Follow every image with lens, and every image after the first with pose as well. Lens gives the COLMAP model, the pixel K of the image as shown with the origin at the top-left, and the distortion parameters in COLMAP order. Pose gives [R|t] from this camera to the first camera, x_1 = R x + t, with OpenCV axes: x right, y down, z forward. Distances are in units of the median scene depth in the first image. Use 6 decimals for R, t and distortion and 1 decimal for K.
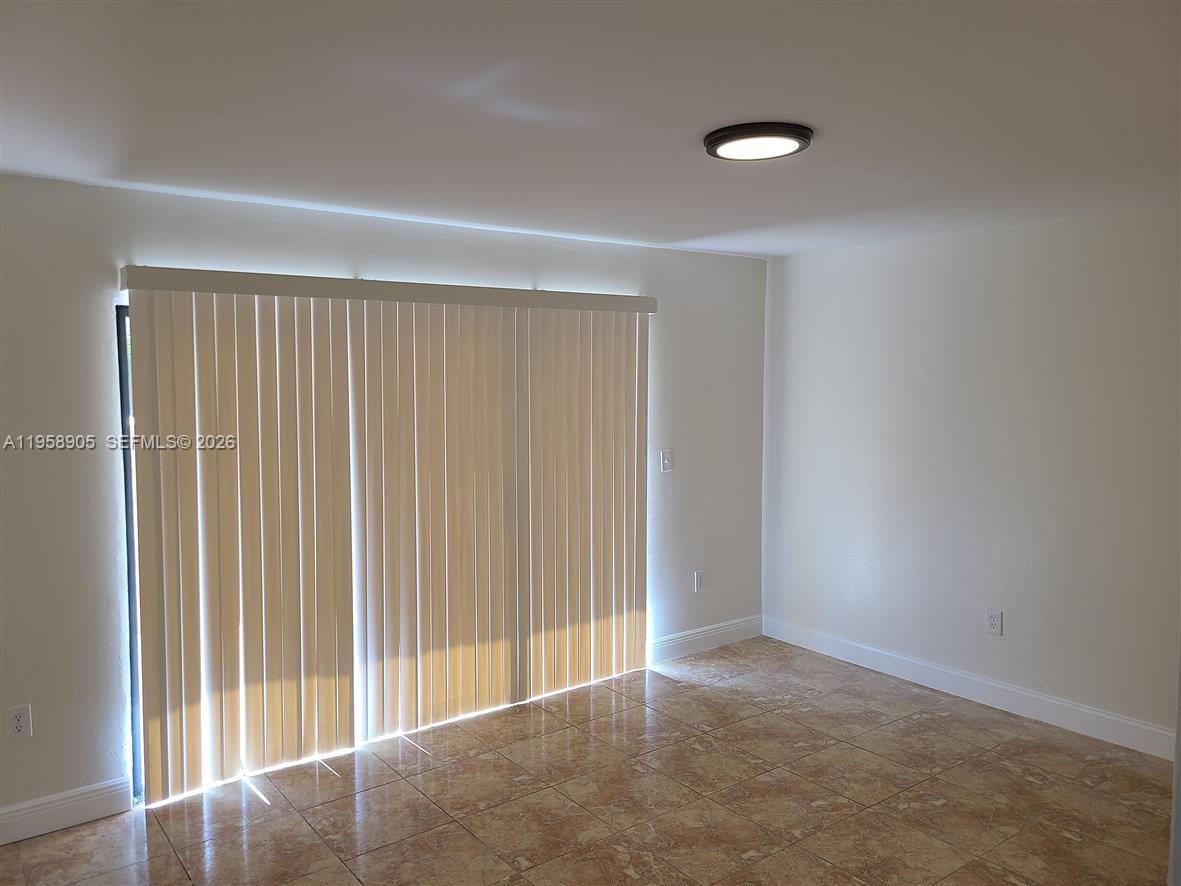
lens RADIAL K [[860.2, 0, 586.7], [0, 860.2, 439.4], [0, 0, 1]] dist [0.019500, -0.019534]
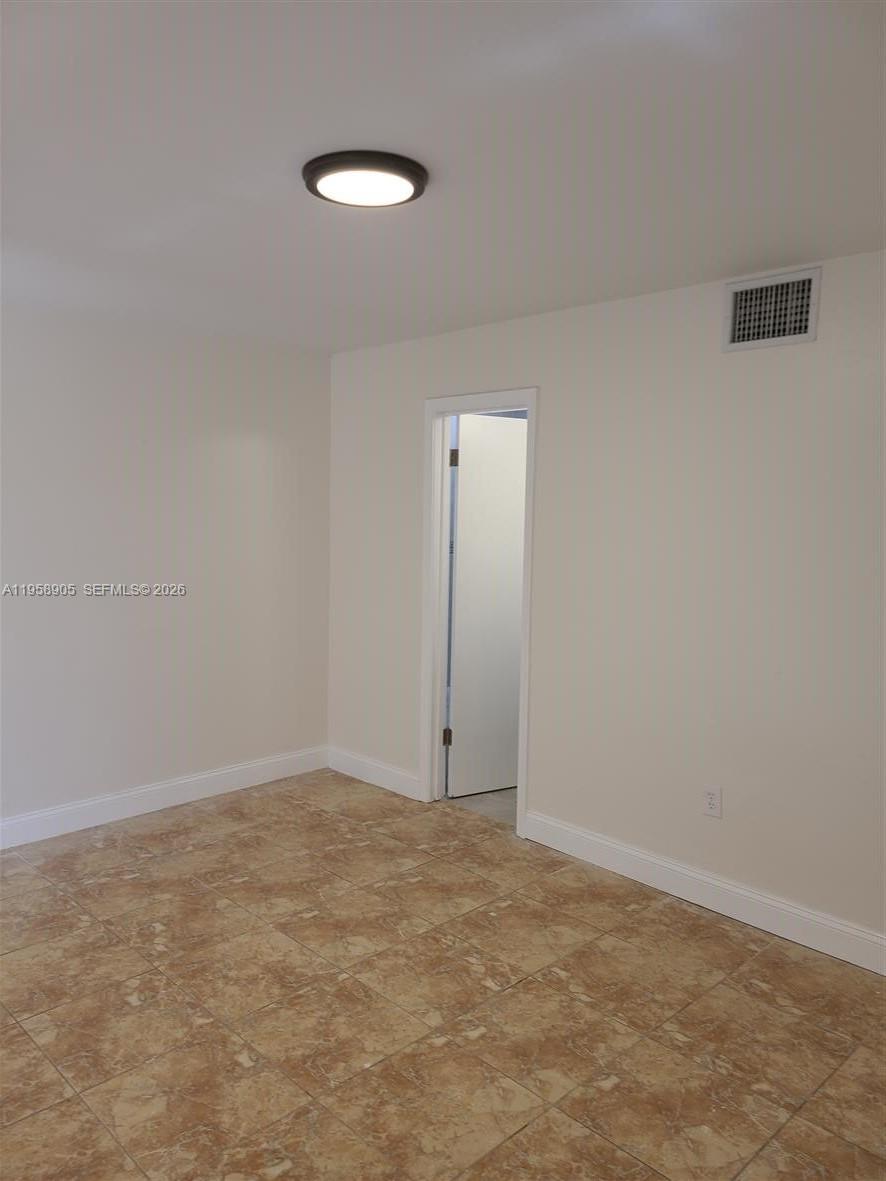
lens RADIAL K [[860.2, 0, 437.6], [0, 860.2, 591.4], [0, 0, 1]] dist [0.019500, -0.019534]
pose [[-0.111383, -0.101402, 0.988591, -0.509865], [0.061209, 0.992192, 0.108668, -0.022835], [-0.991891, 0.072615, -0.104307, 0.770440]]
